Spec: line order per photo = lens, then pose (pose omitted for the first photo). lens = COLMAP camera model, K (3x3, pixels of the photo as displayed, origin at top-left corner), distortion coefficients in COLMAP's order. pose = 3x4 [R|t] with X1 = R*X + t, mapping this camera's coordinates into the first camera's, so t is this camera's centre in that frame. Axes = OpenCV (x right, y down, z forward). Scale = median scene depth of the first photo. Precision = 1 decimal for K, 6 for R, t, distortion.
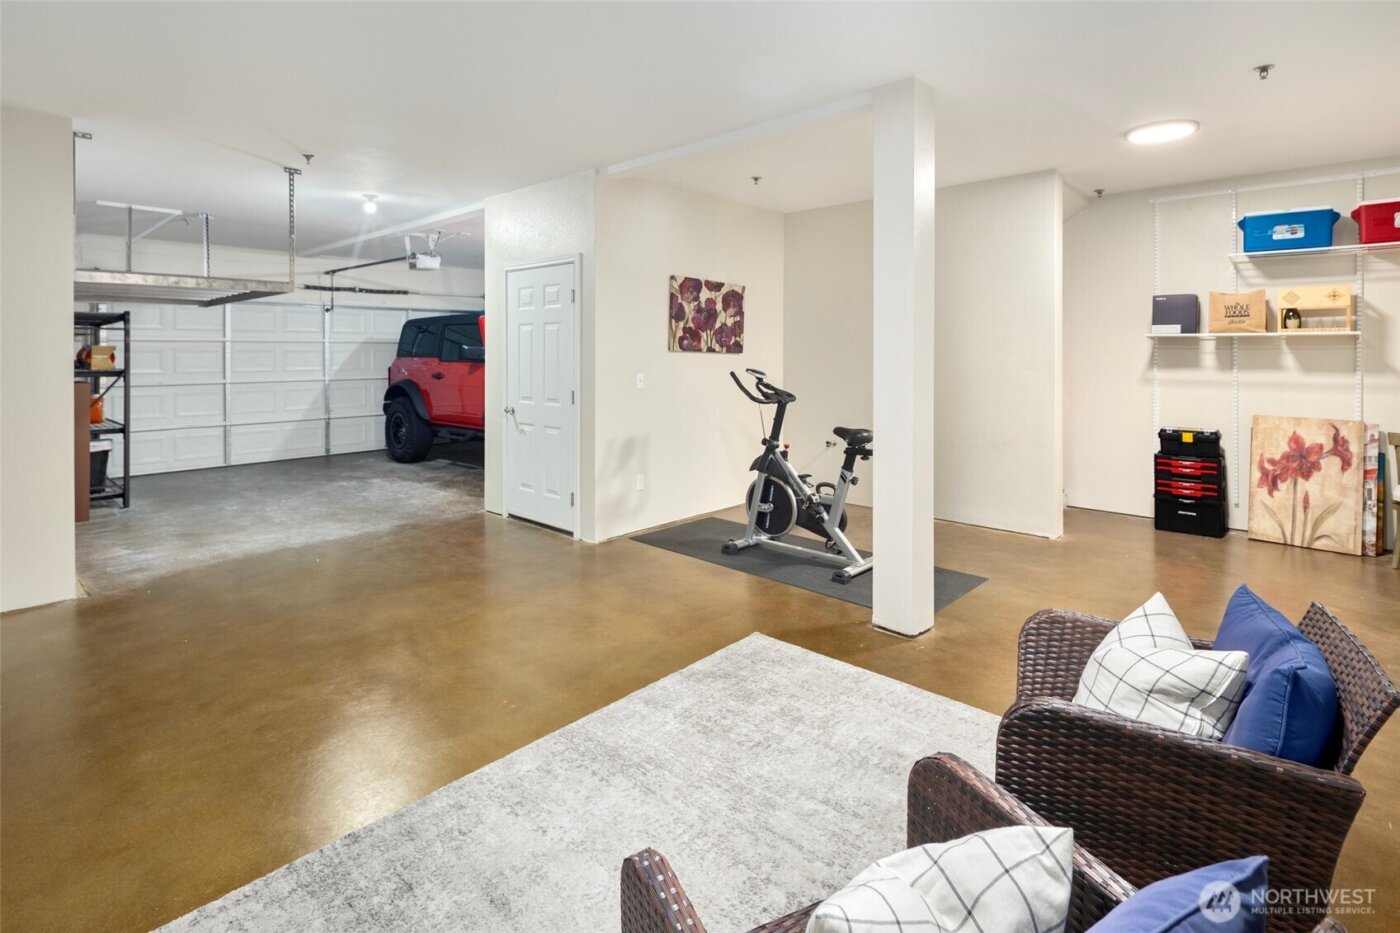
lens RADIAL K [[687.5, 0, 700.0], [0, 687.5, 466.5], [0, 0, 1]] dist [0.005874, 0.000753]
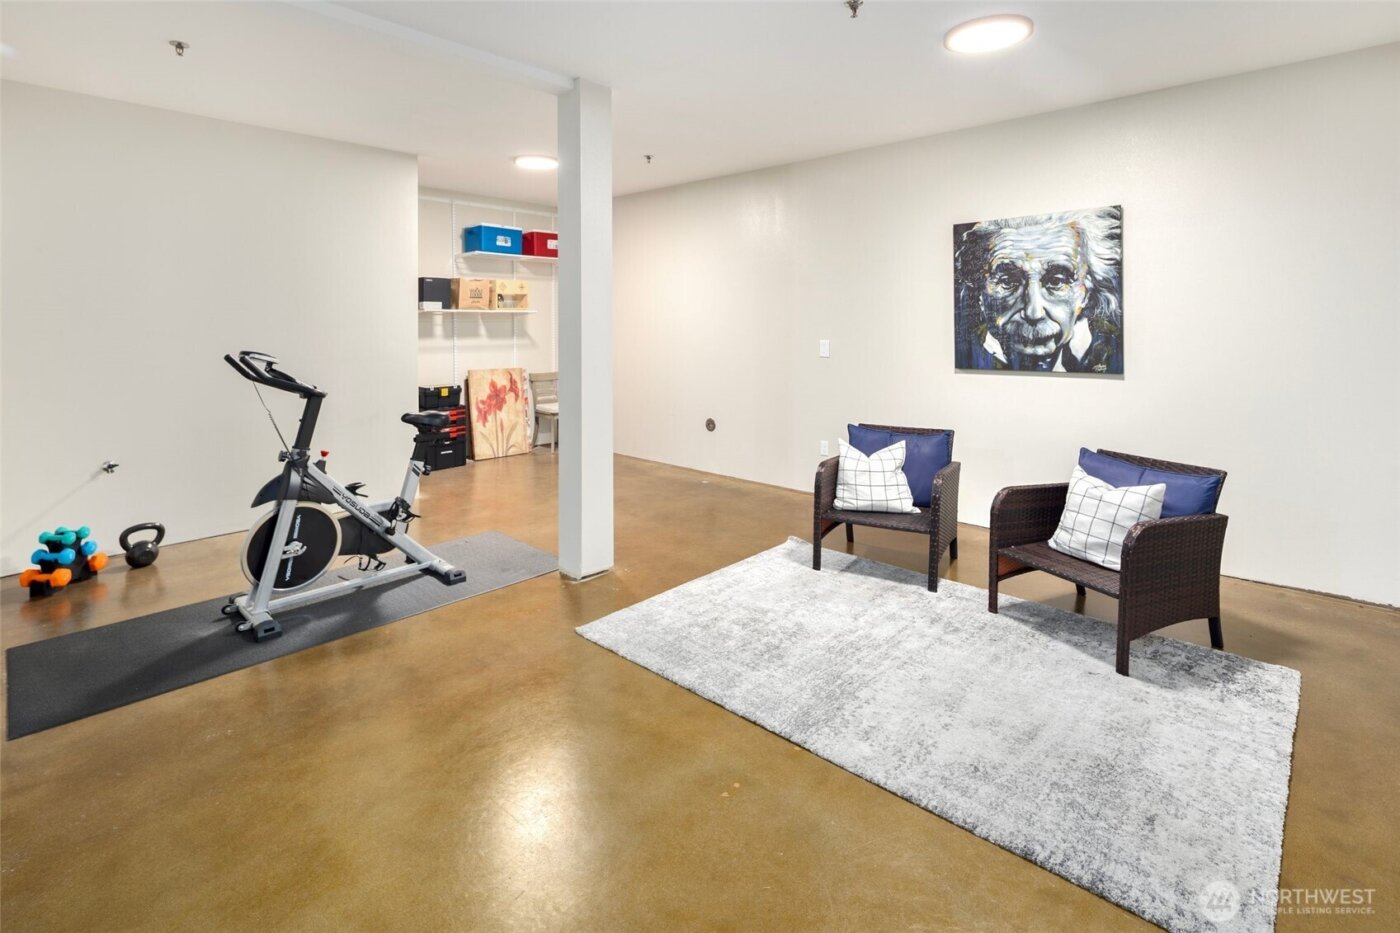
lens RADIAL K [[673.1, 0, 698.6], [0, 673.1, 434.2], [0, 0, 1]] dist [0.001138, 0.000053]
pose [[0.008732, -0.164463, 0.986345, -0.553012], [0.173438, 0.971681, 0.160483, -0.091607], [-0.984806, 0.169668, 0.037009, 0.555783]]
